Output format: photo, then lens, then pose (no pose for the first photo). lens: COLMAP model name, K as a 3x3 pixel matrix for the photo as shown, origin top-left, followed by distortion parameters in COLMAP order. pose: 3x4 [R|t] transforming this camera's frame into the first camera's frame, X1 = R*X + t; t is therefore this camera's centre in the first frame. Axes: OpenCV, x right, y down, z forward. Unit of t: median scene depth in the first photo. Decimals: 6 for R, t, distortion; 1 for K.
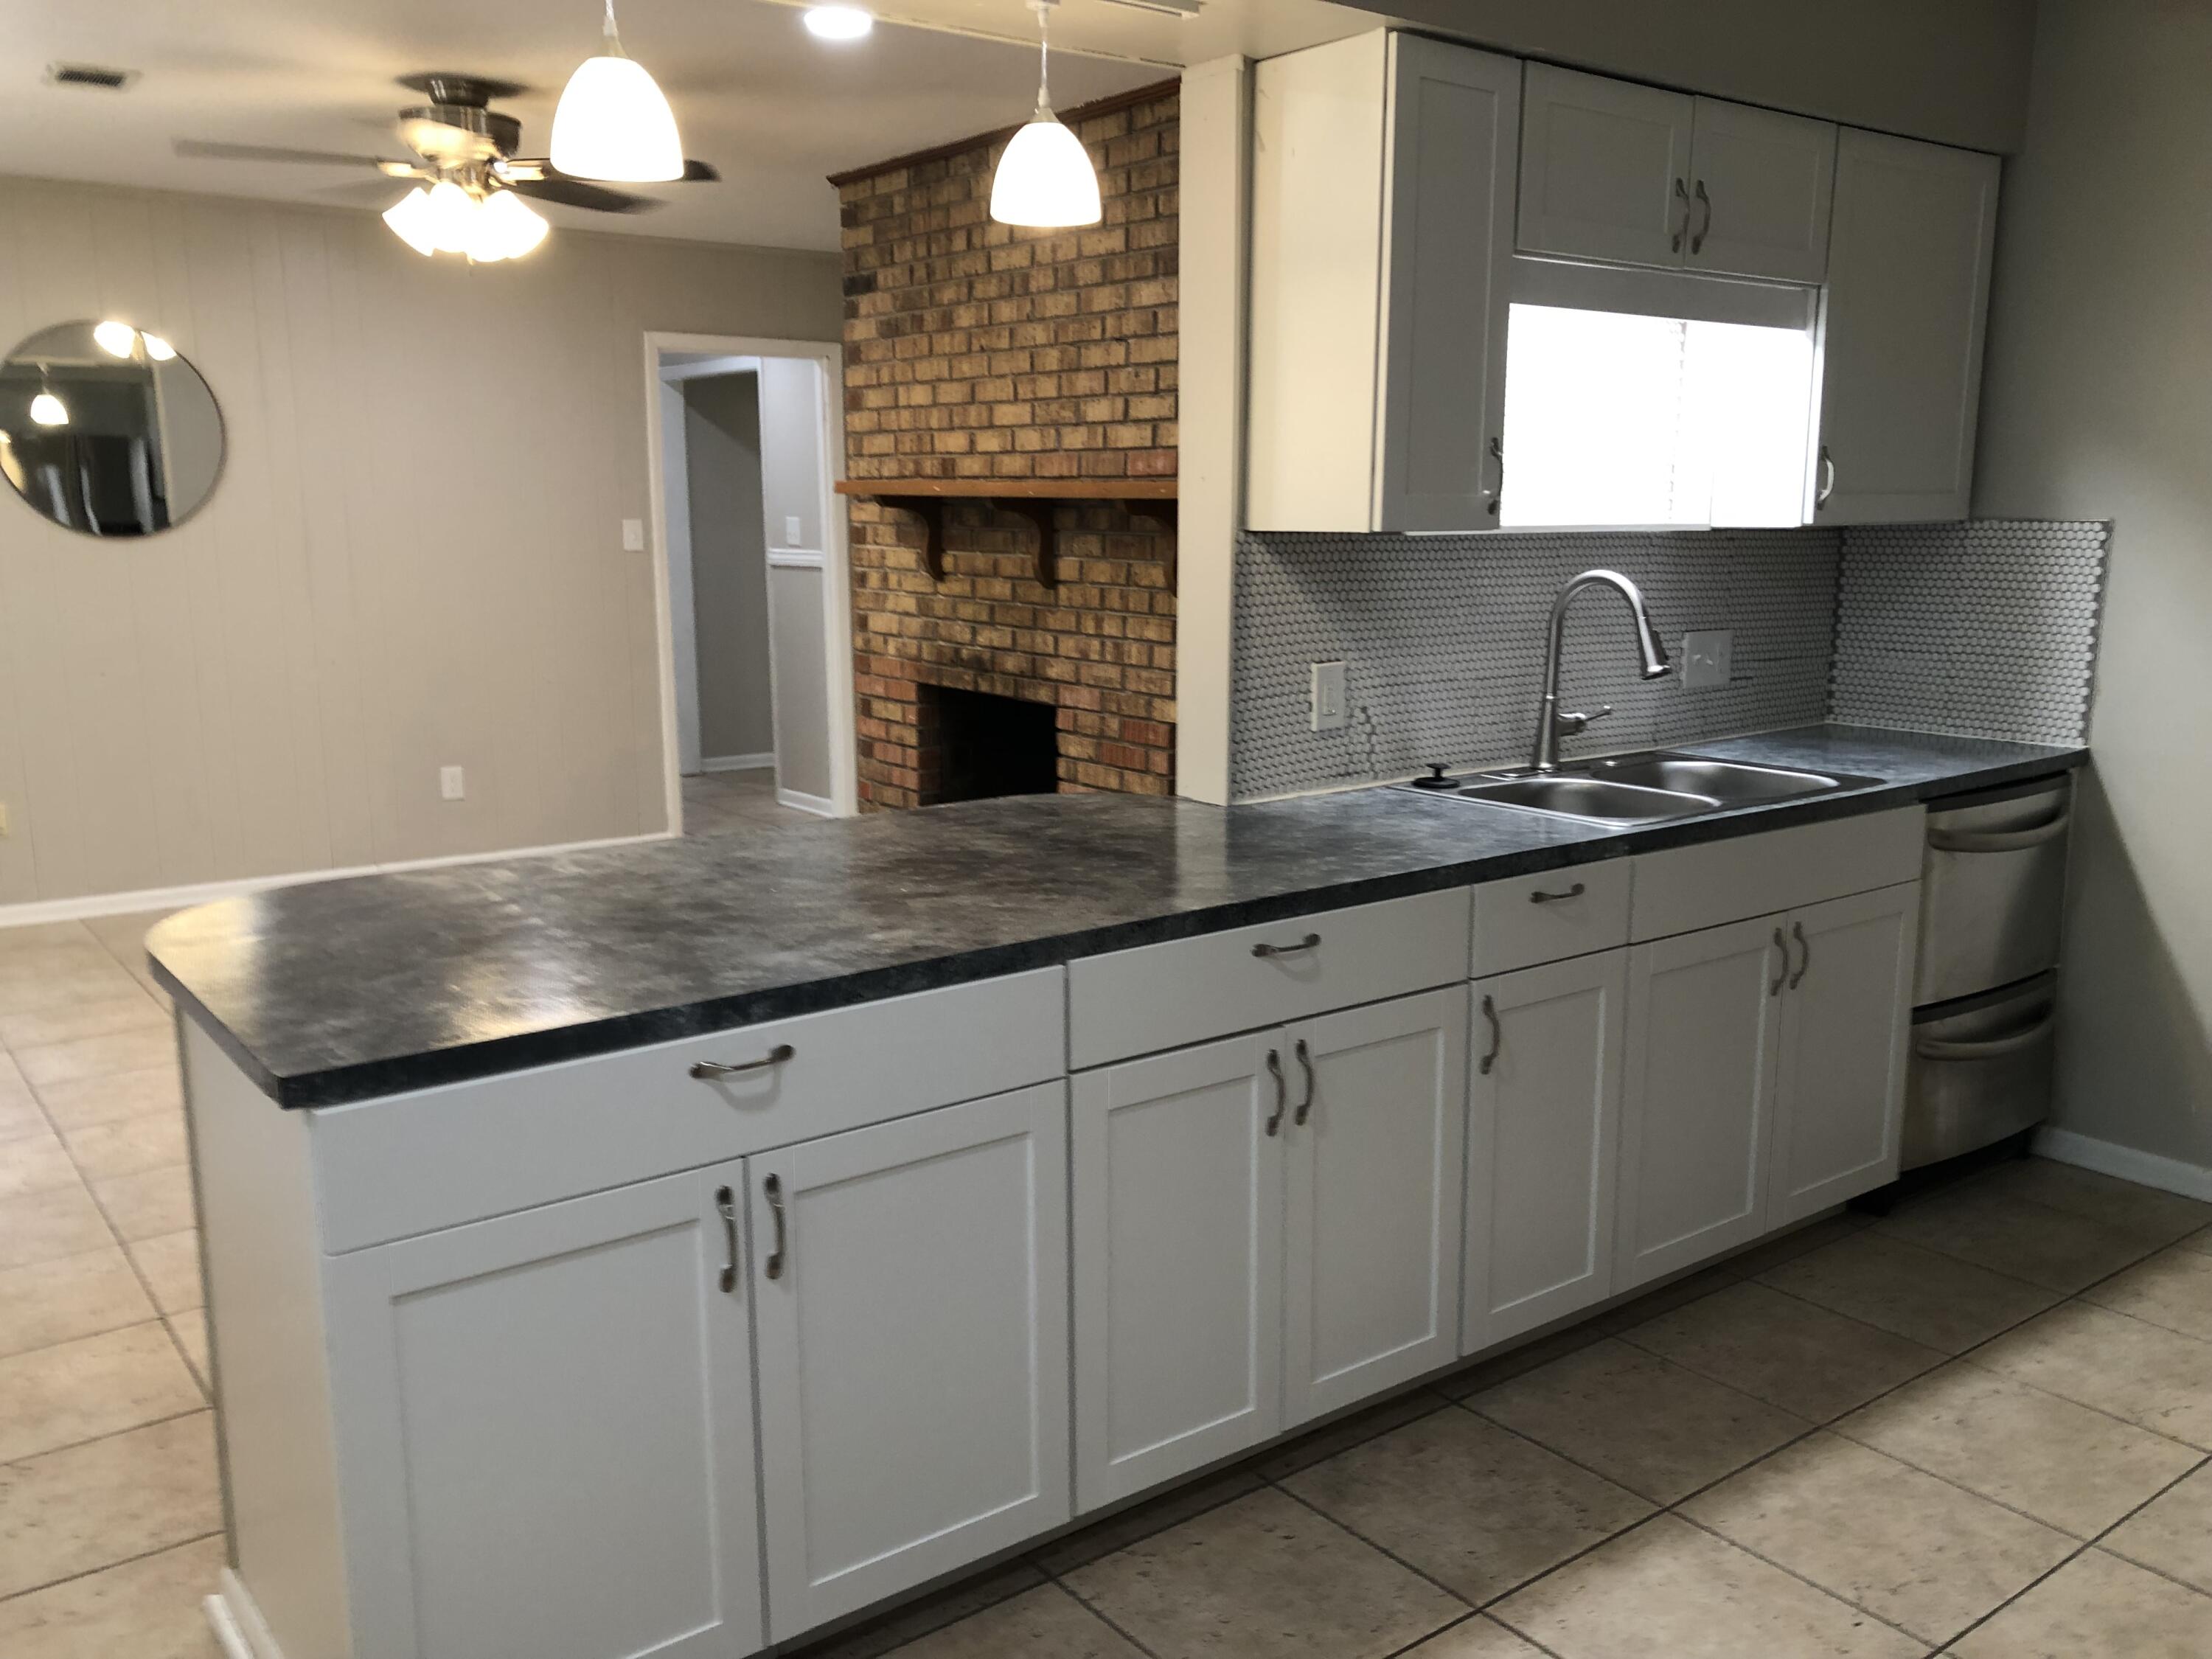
lens RADIAL K [[1823.1, 0, 1096.5], [0, 1823.1, 871.0], [0, 0, 1]] dist [0.039383, -0.028698]
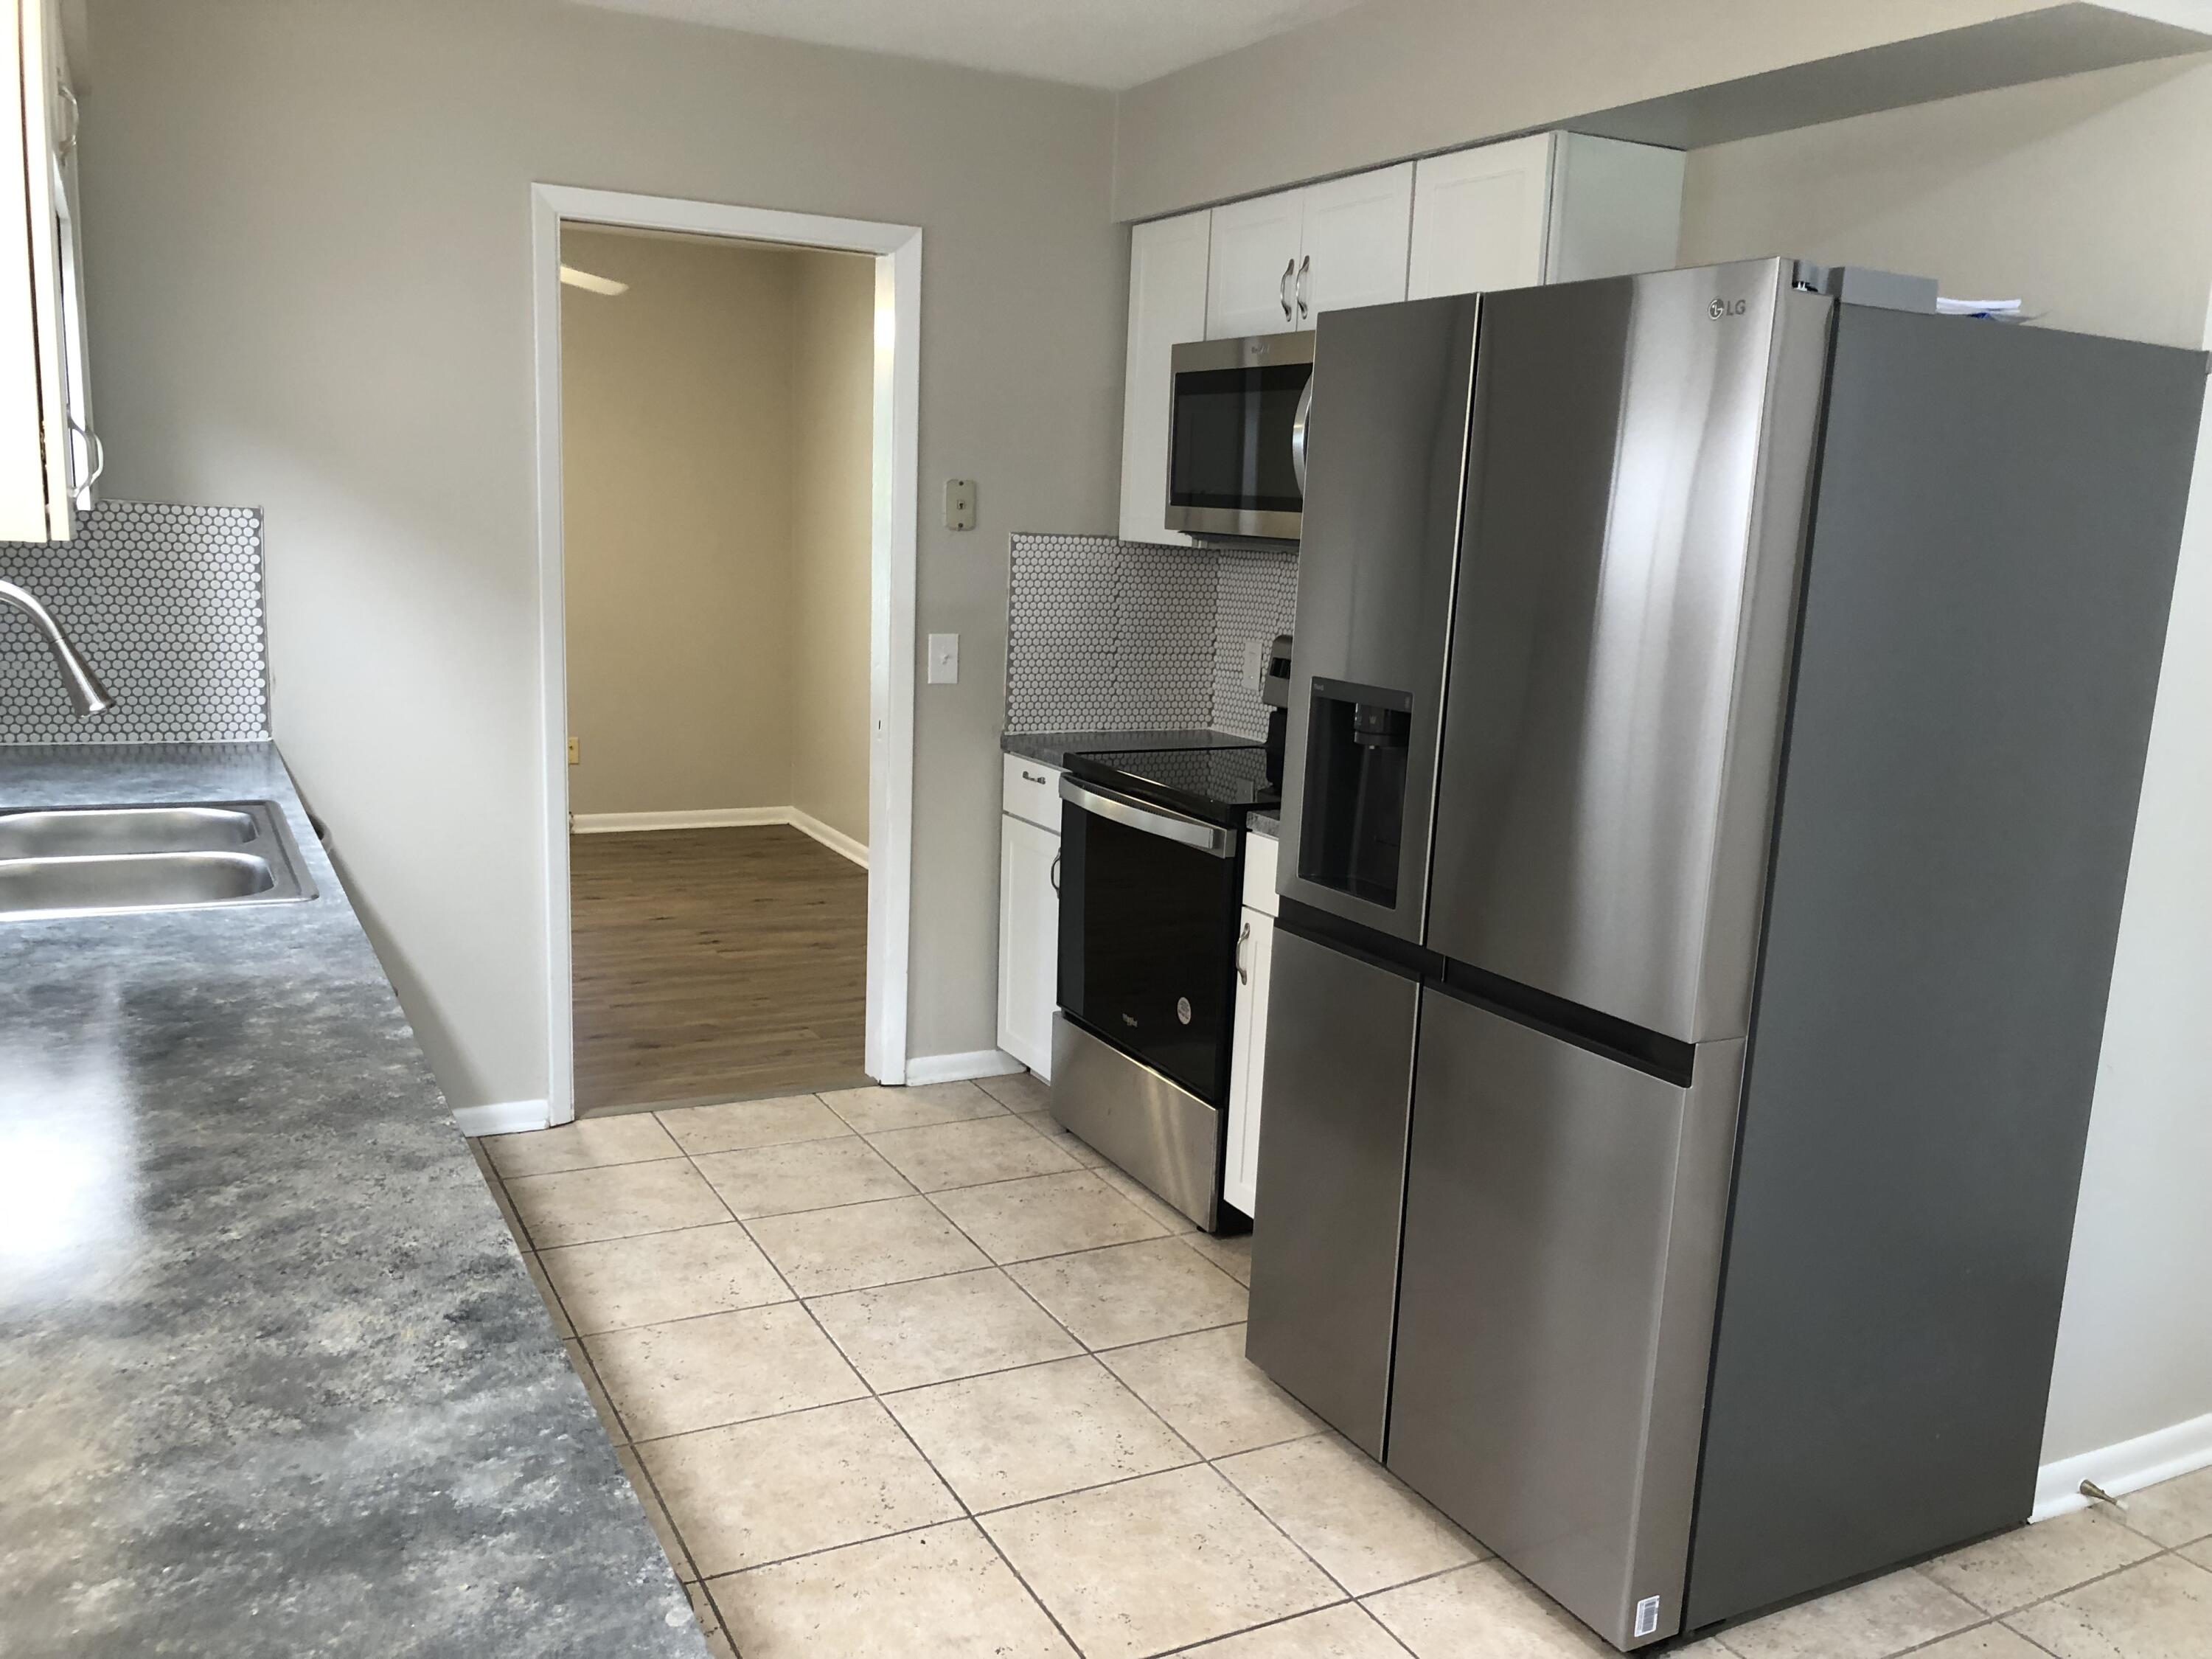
lens RADIAL K [[1823.1, 0, 1107.3], [0, 1823.1, 847.5], [0, 0, 1]] dist [0.039383, -0.028698]
pose [[0.157806, -0.175131, 0.971816, -0.281990], [0.148759, 0.977132, 0.151934, -0.074827], [-0.976201, 0.120591, 0.180250, 0.318724]]
